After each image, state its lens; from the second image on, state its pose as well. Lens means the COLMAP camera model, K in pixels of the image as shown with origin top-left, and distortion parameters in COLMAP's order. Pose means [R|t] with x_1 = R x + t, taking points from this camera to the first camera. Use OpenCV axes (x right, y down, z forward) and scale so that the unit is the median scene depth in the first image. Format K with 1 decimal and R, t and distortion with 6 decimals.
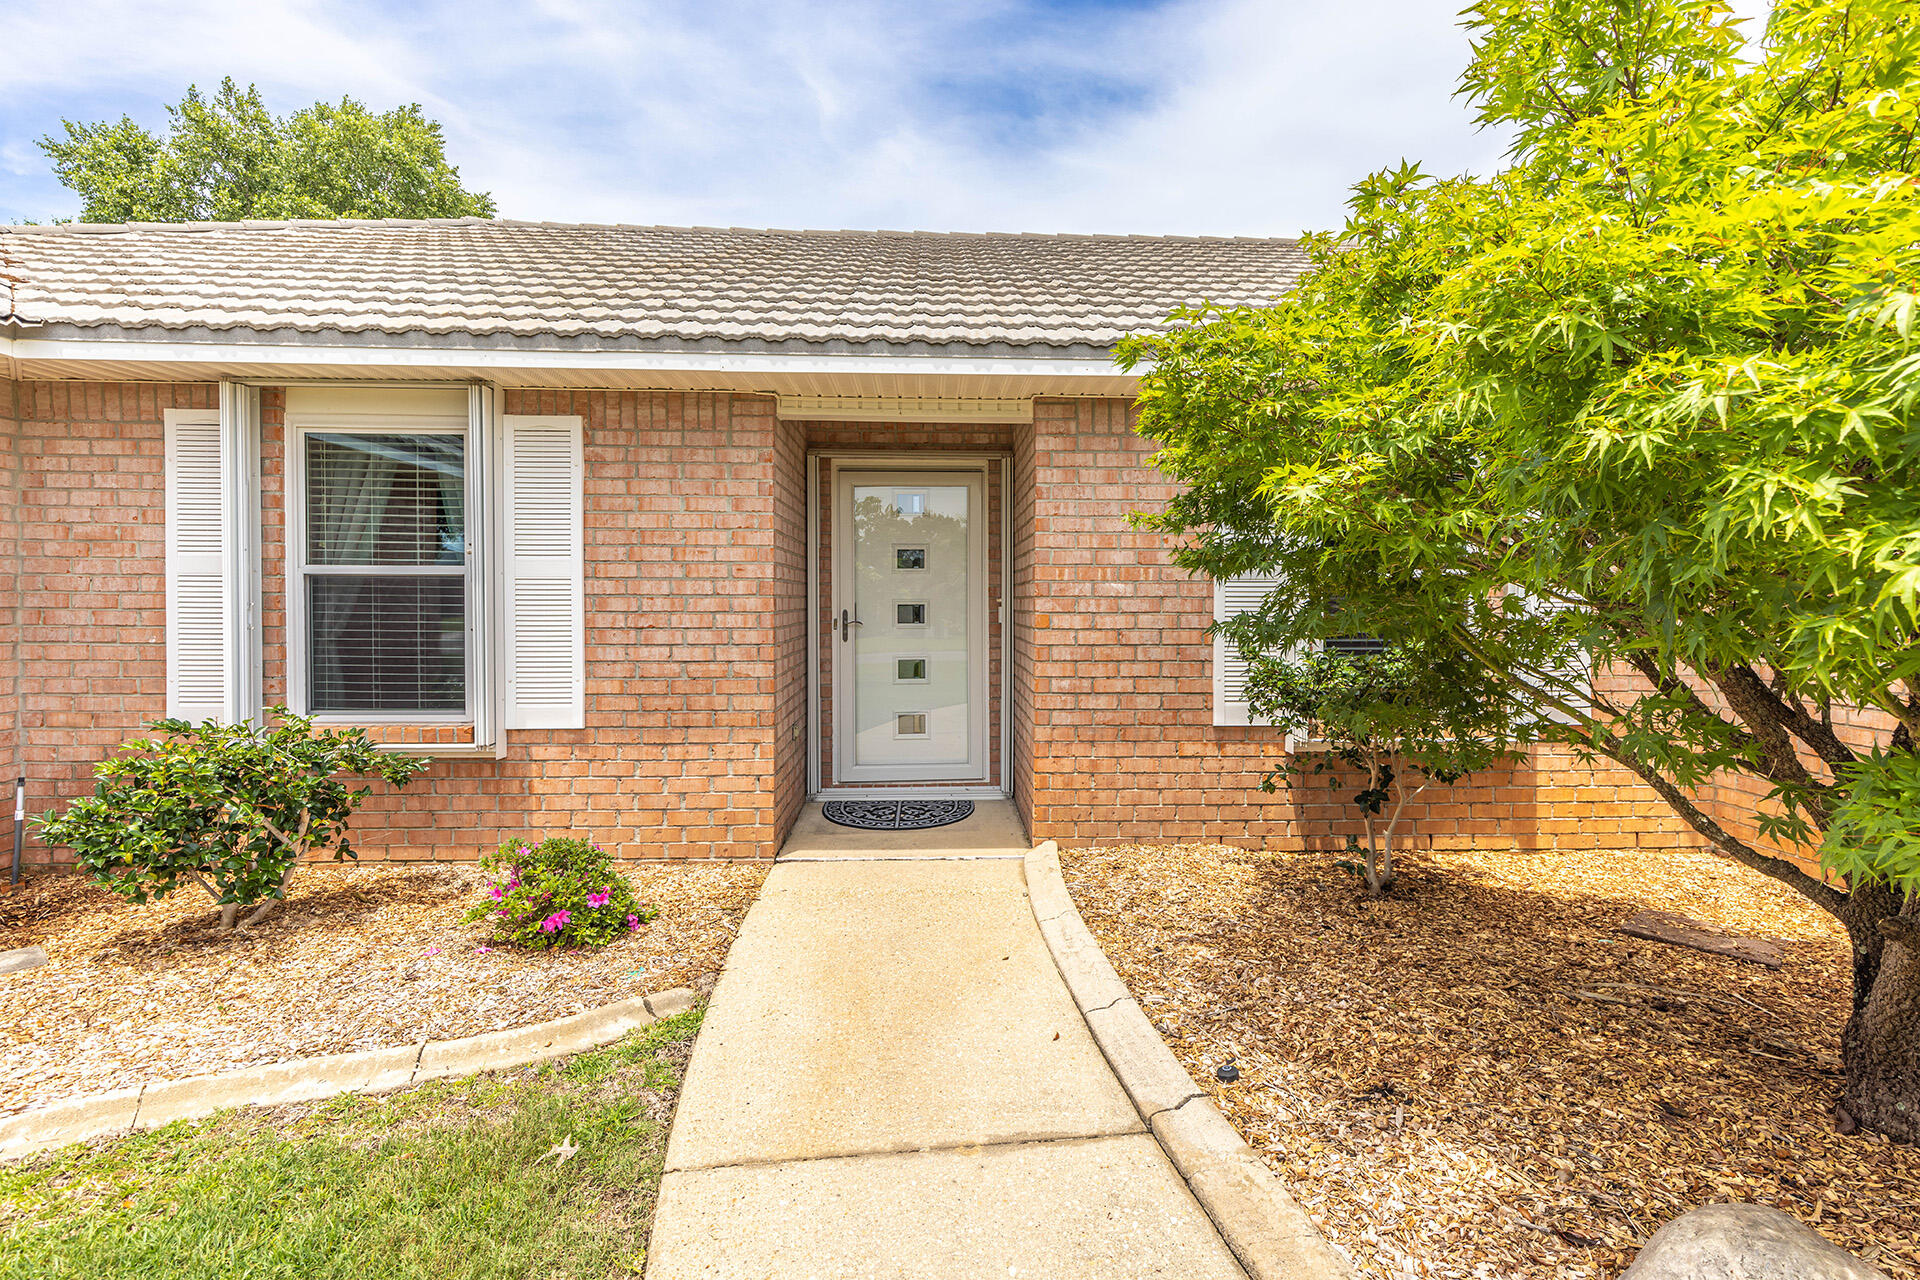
lens RADIAL K [[921.1, 0, 960.0], [0, 921.1, 640.0], [0, 0, 1]] dist [-0.049458, -0.000104]
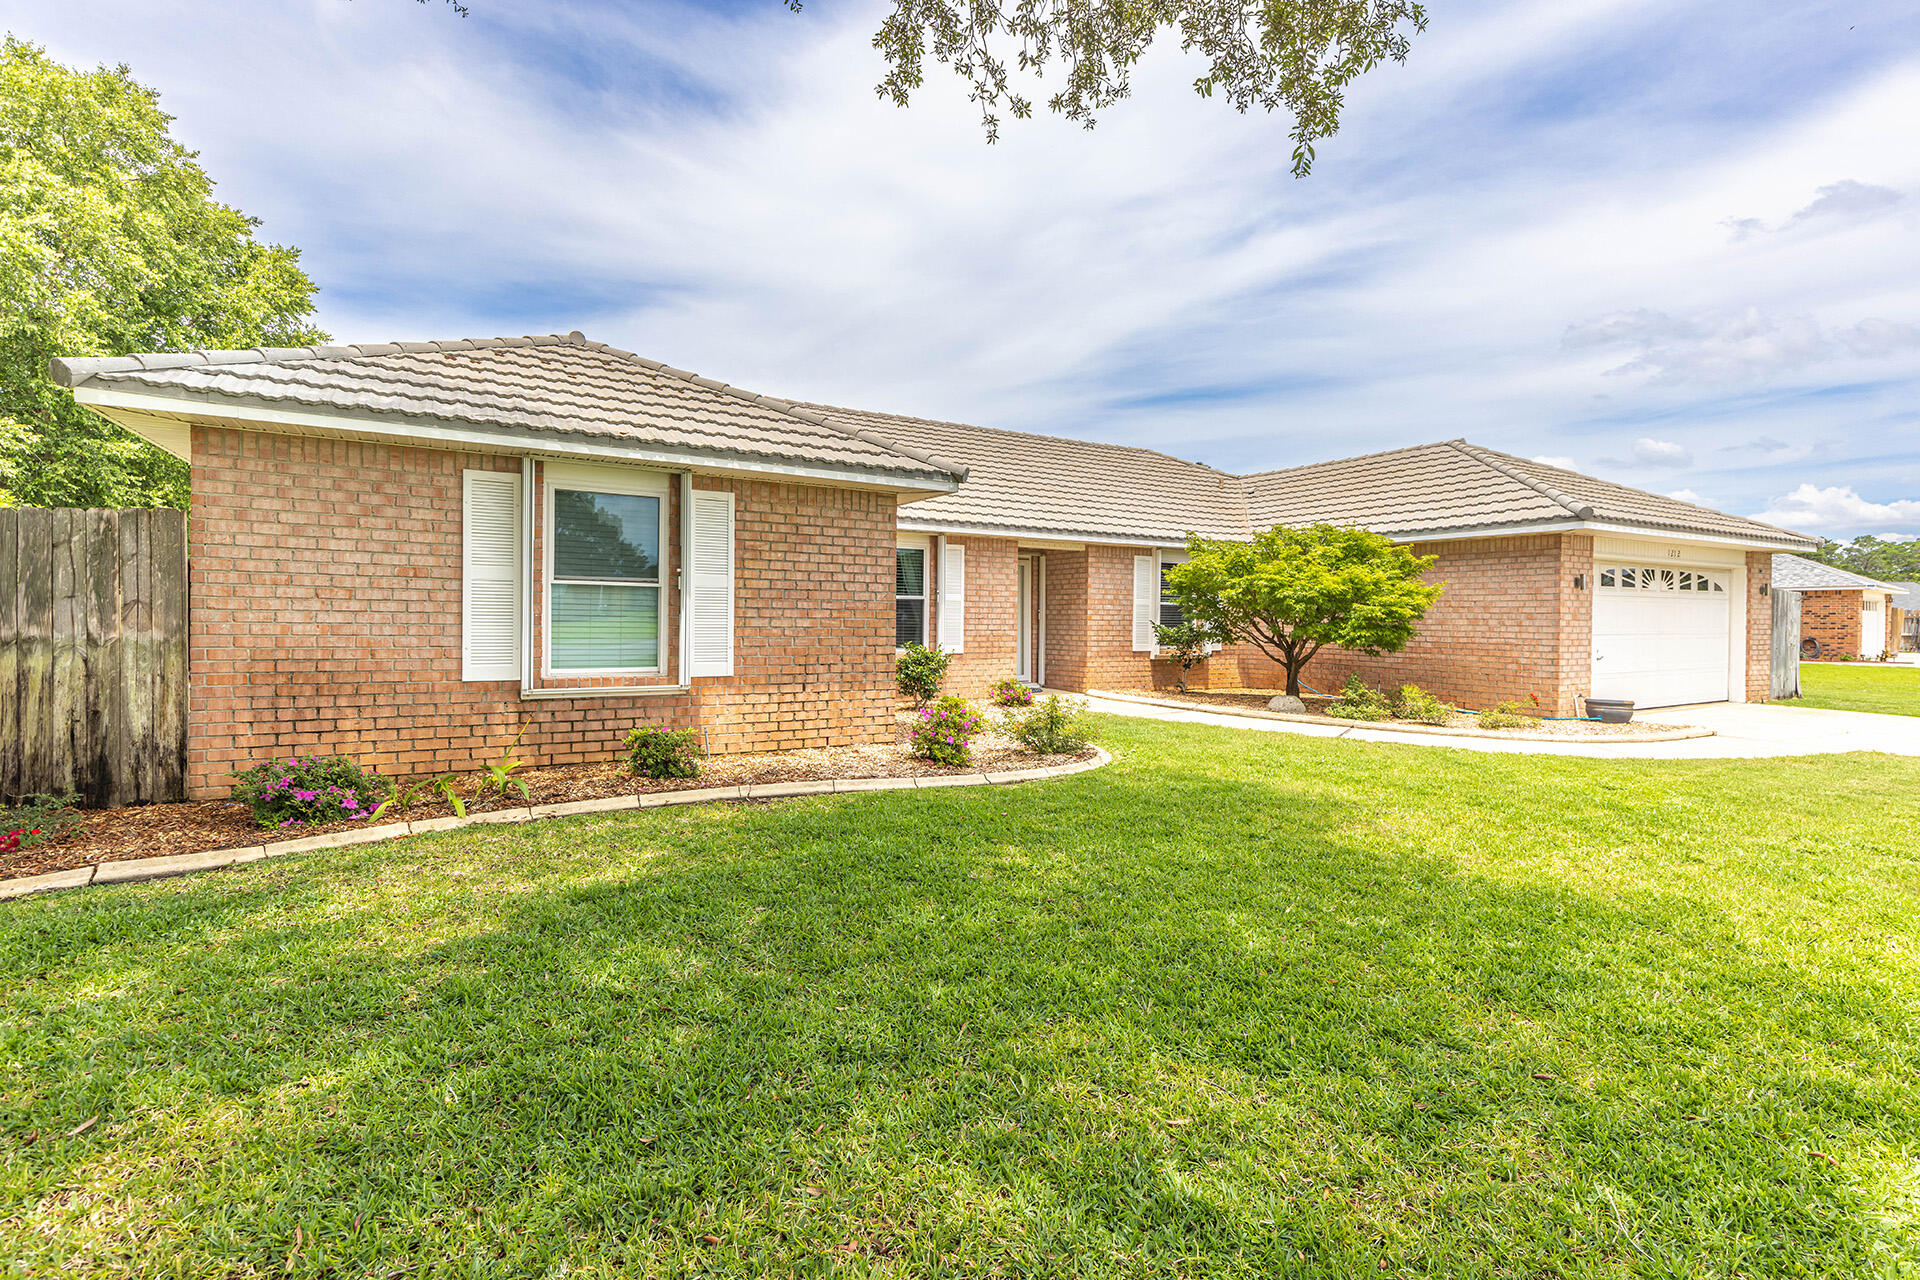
lens RADIAL K [[921.1, 0, 960.0], [0, 921.1, 640.0], [0, 0, 1]] dist [-0.049458, -0.000104]
pose [[0.881105, -0.001171, 0.472920, -1.778392], [-0.002343, 0.999974, 0.006840, 0.034795], [-0.472916, -0.007134, 0.881079, -1.546164]]
